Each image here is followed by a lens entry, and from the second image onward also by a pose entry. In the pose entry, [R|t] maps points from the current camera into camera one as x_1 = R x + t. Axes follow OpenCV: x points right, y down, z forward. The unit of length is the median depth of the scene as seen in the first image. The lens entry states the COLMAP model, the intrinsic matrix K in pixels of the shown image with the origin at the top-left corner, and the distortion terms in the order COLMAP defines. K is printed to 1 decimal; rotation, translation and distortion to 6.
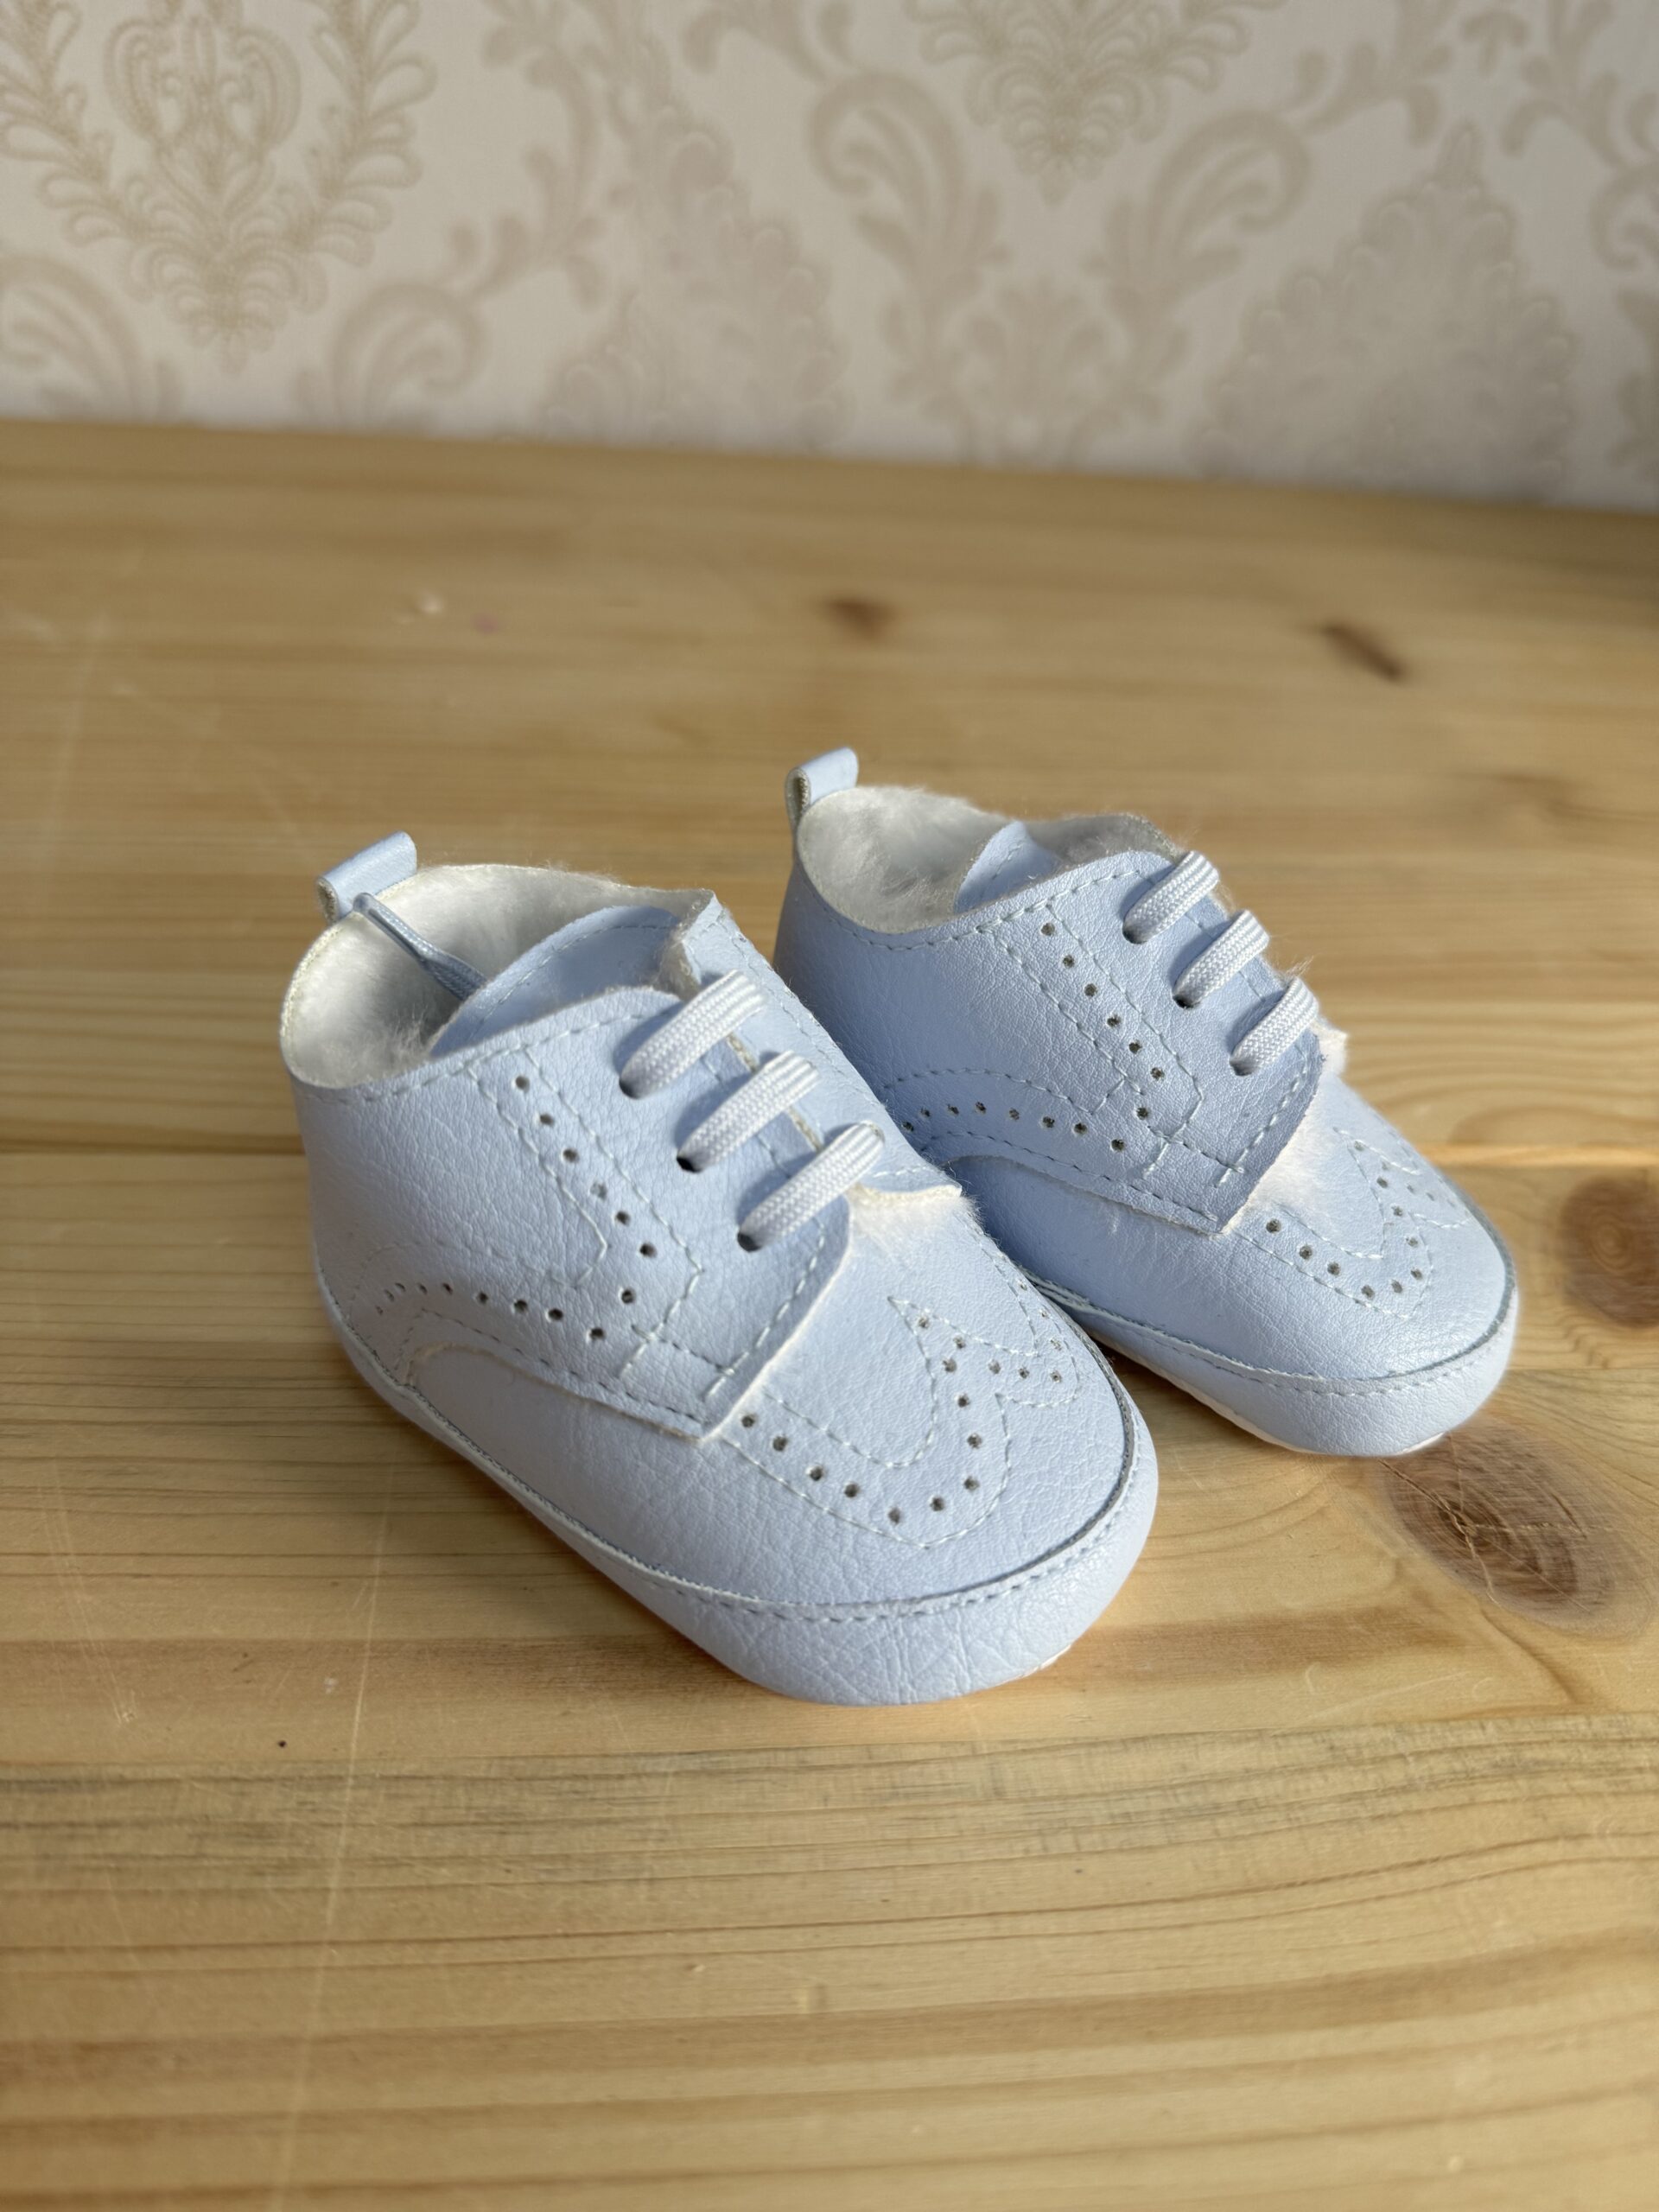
lens RADIAL K [[1650.4, 0, 838.4], [0, 1650.4, 1127.7], [0, 0, 1]] dist [-0.055700, 0.013270]
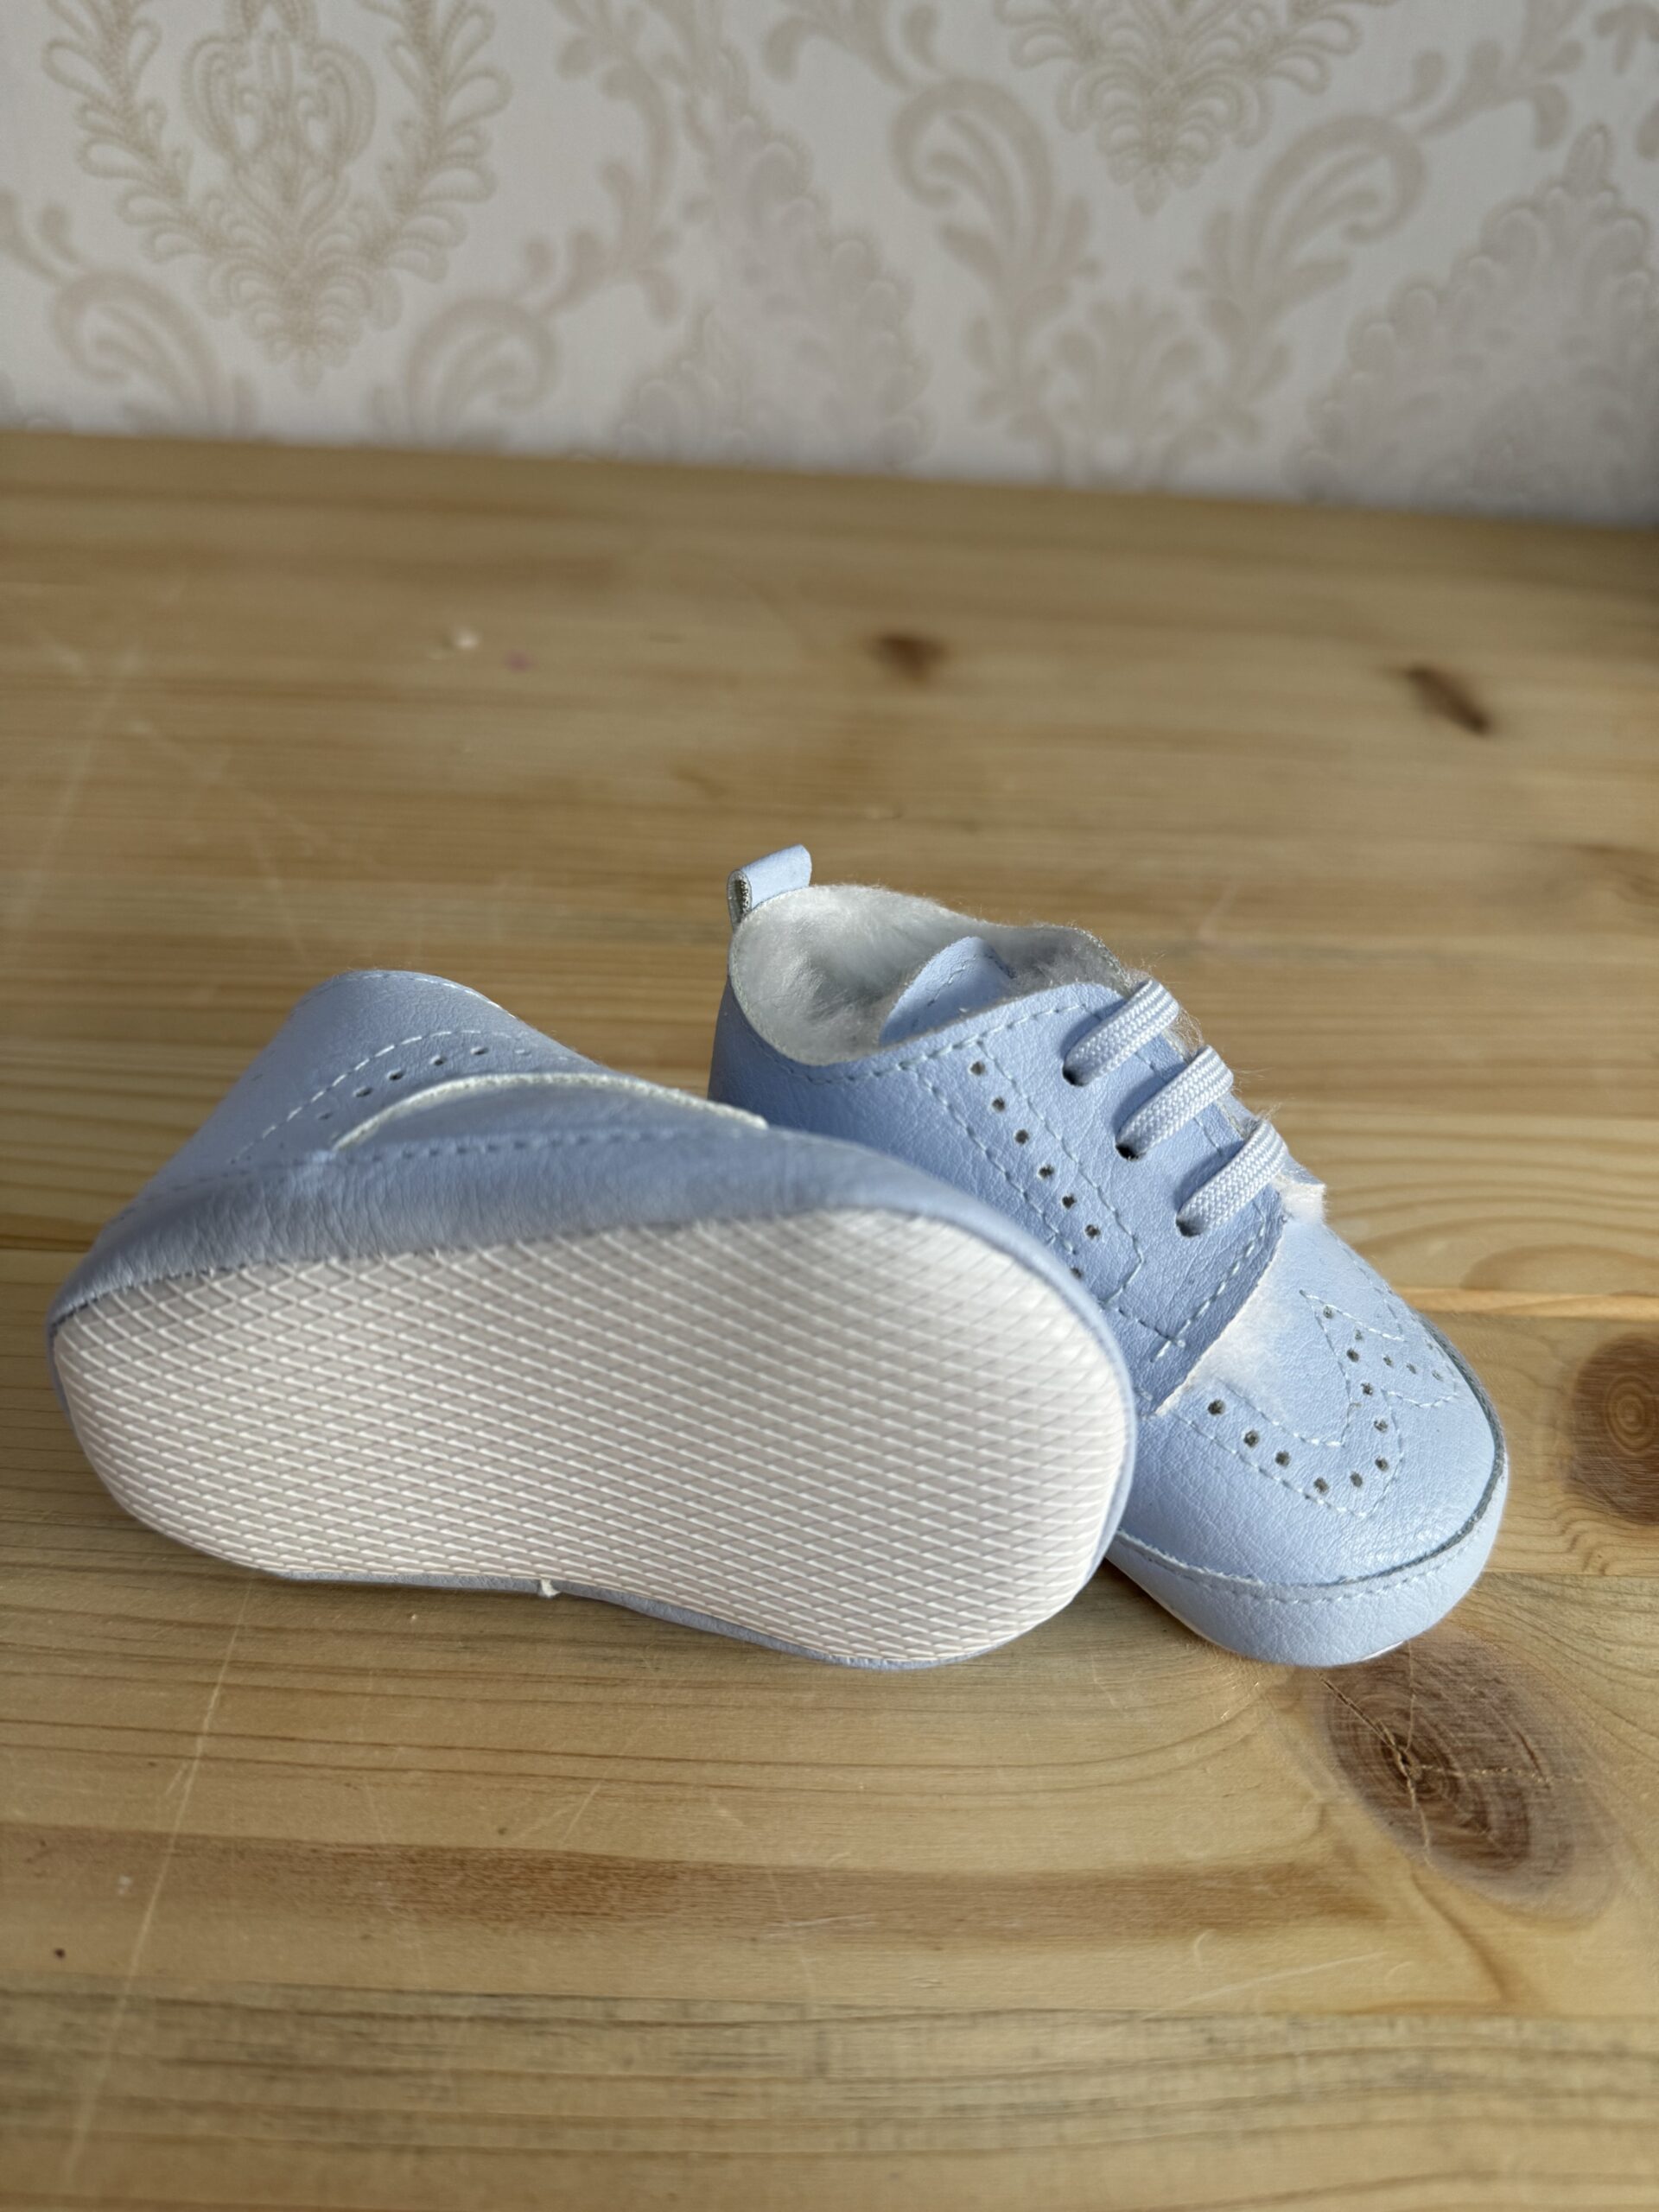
lens RADIAL K [[1650.4, 0, 828.0], [0, 1650.4, 1128.6], [0, 0, 1]] dist [-0.055700, 0.013270]
pose [[0.995787, 0.037976, -0.083458, 0.139406], [-0.037338, 0.999260, 0.009193, -0.106552], [0.083745, -0.006038, 0.996469, 0.100560]]
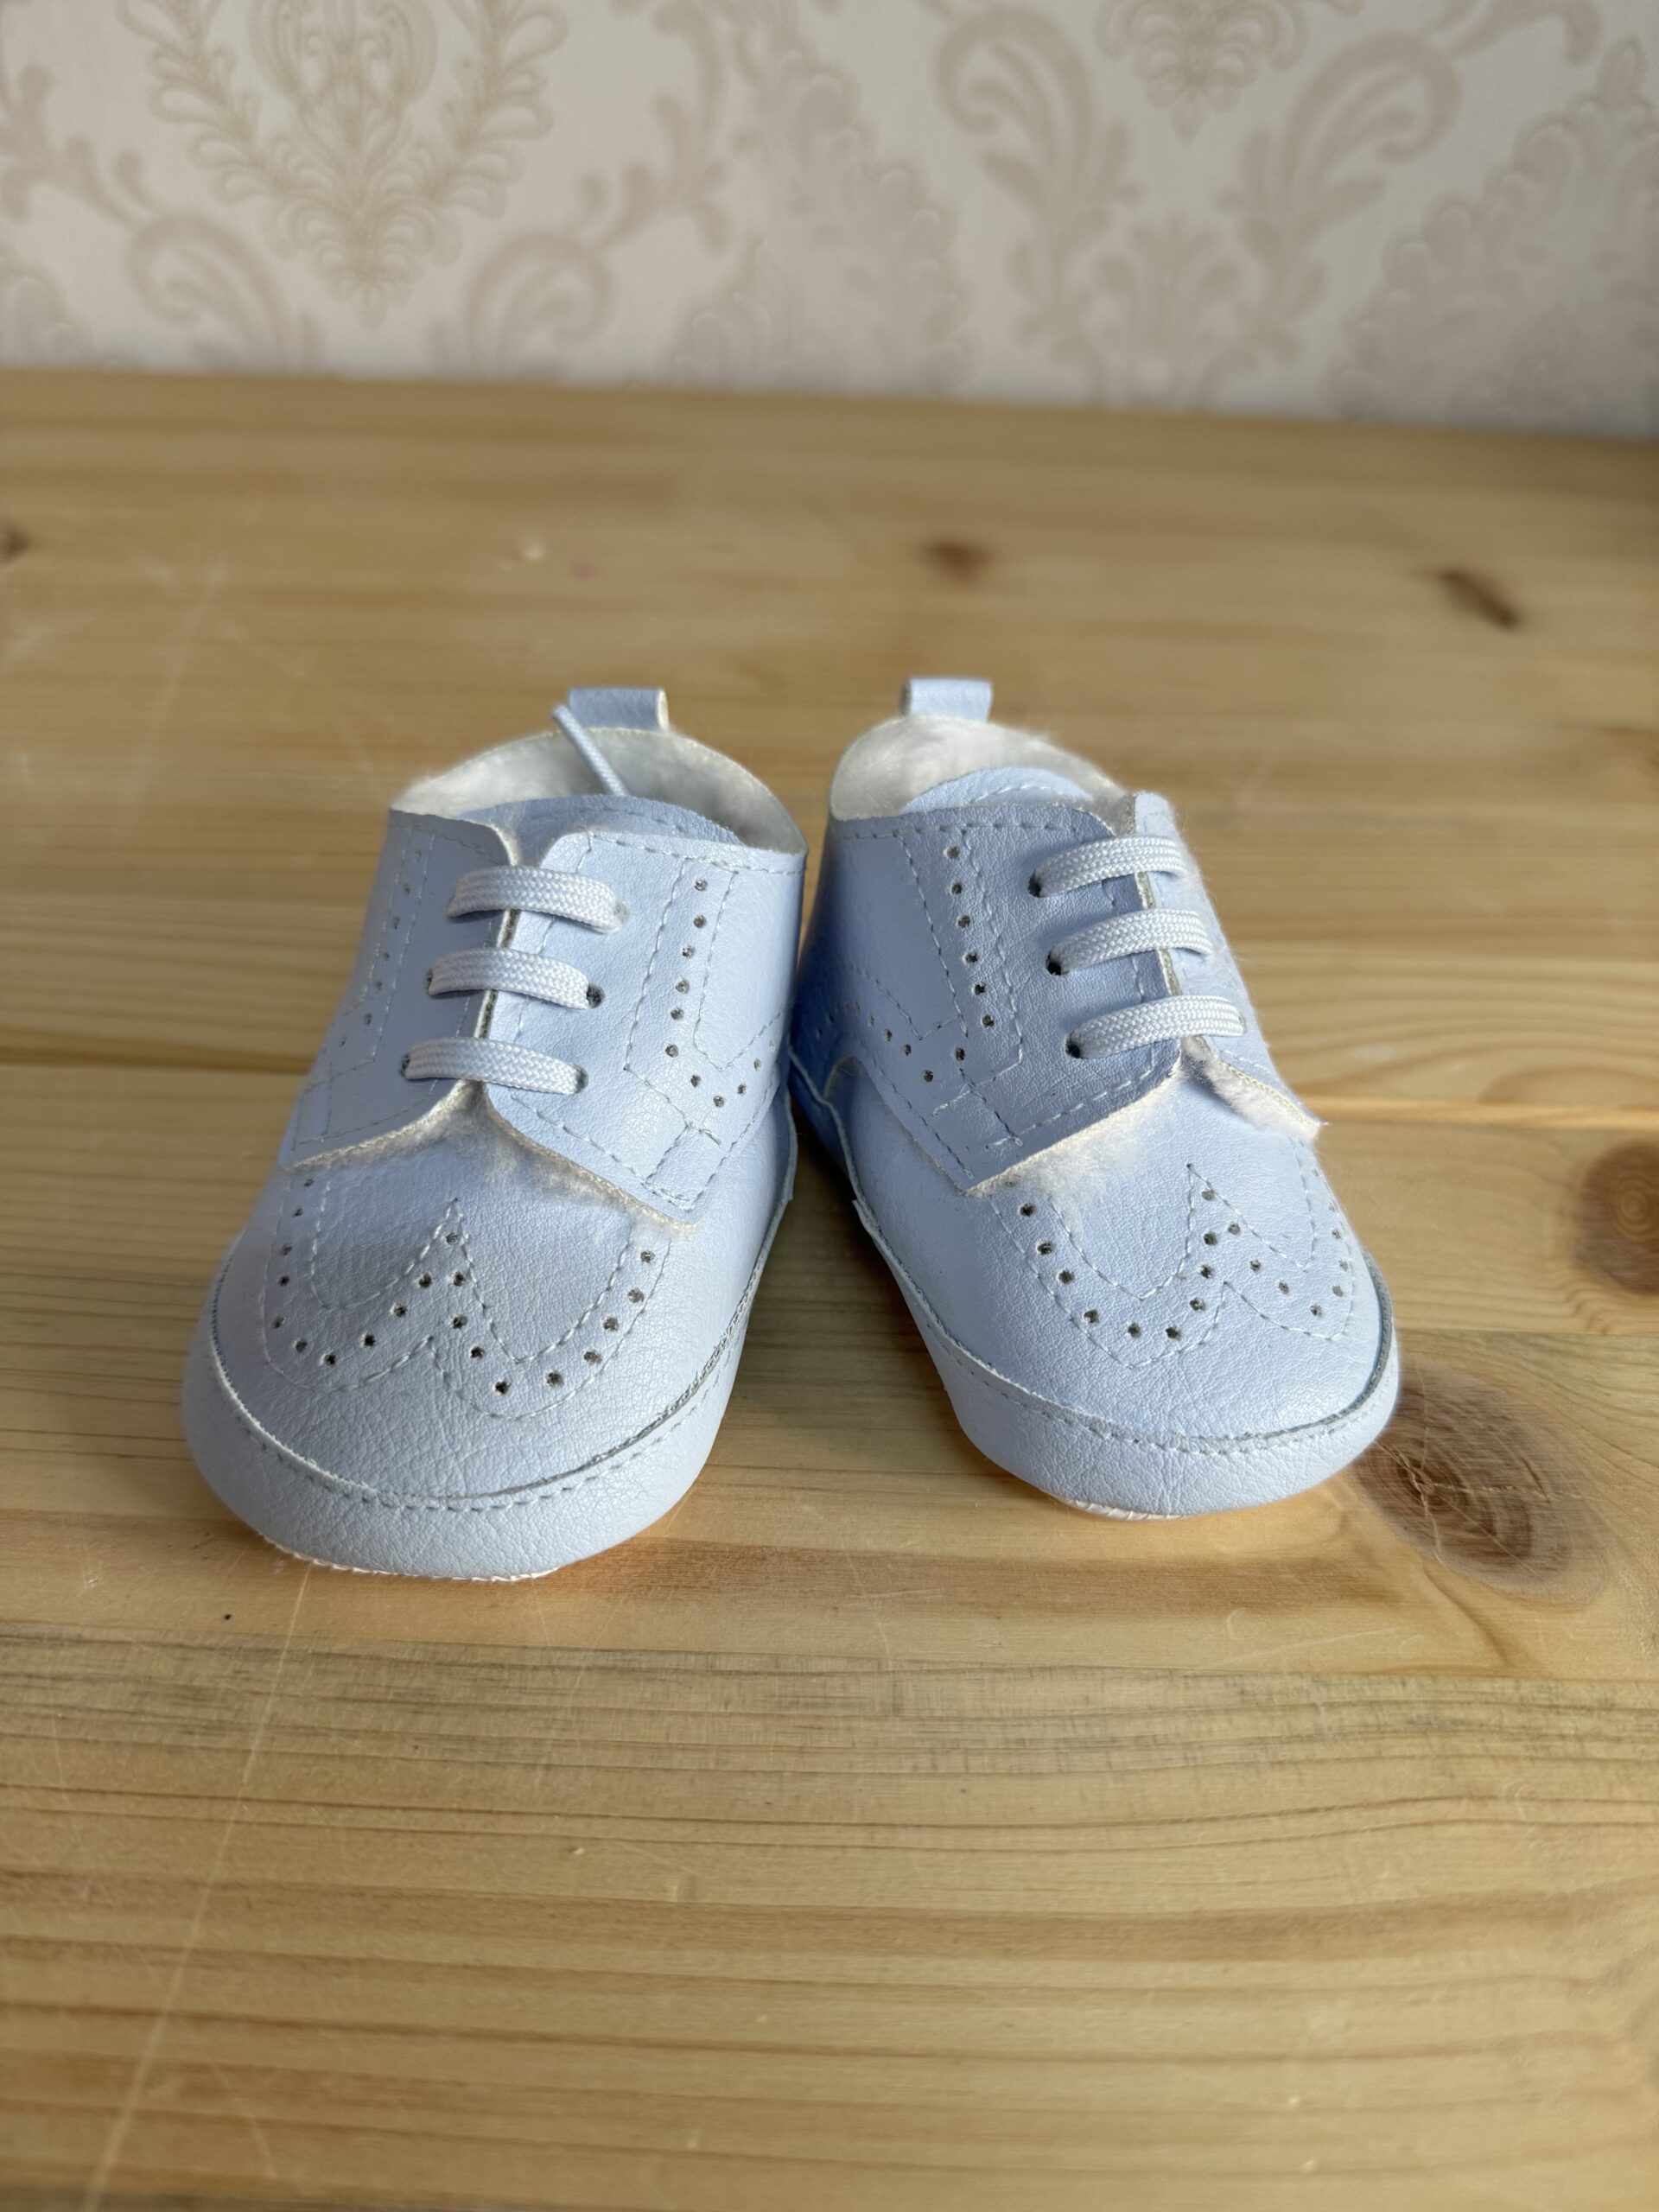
lens RADIAL K [[1650.4, 0, 834.0], [0, 1650.4, 1126.8], [0, 0, 1]] dist [-0.055700, 0.013270]
pose [[0.993752, 0.032834, -0.106676, 0.139153], [-0.029975, 0.999150, 0.028287, 0.012540], [0.107514, -0.024913, 0.993891, -0.012793]]
